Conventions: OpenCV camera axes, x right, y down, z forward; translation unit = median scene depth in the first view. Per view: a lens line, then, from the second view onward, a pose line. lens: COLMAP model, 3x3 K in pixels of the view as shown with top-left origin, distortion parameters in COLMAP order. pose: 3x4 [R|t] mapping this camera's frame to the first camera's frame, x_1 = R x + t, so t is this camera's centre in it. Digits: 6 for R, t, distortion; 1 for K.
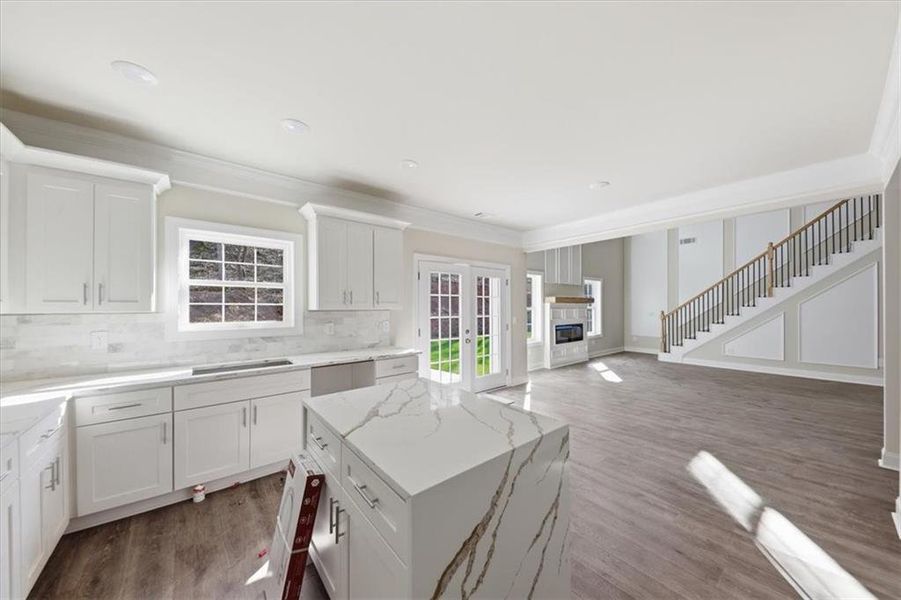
lens RADIAL K [[312.9, 0, 451.1], [0, 312.9, 304.4], [0, 0, 1]] dist [0.028123, -0.012904]
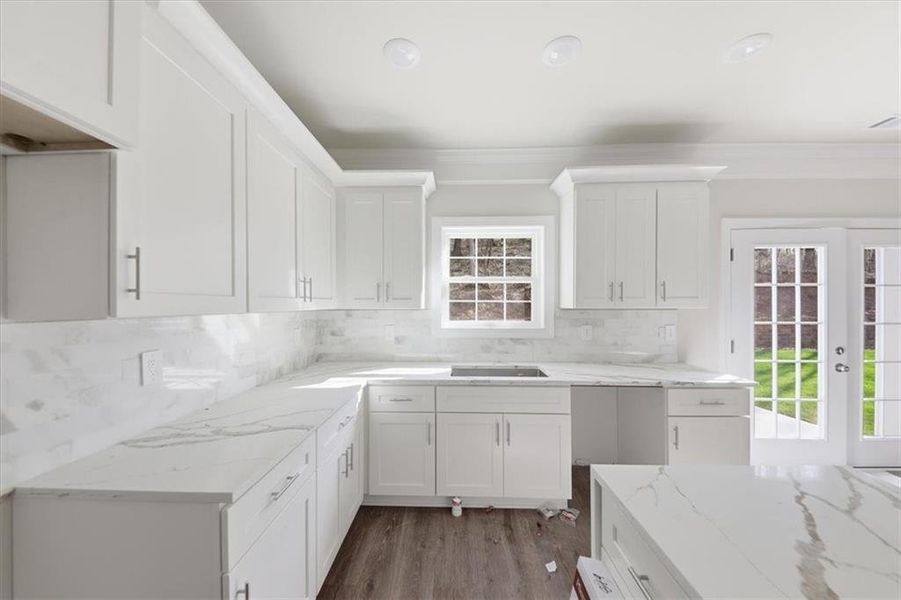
lens RADIAL K [[338.0, 0, 447.6], [0, 338.0, 306.2], [0, 0, 1]] dist [0.000558, -0.000019]
pose [[0.762030, 0.005761, -0.647516, -0.136354], [0.002642, 0.999924, 0.012007, 0.001698], [0.647536, -0.010860, 0.761957, 0.180648]]
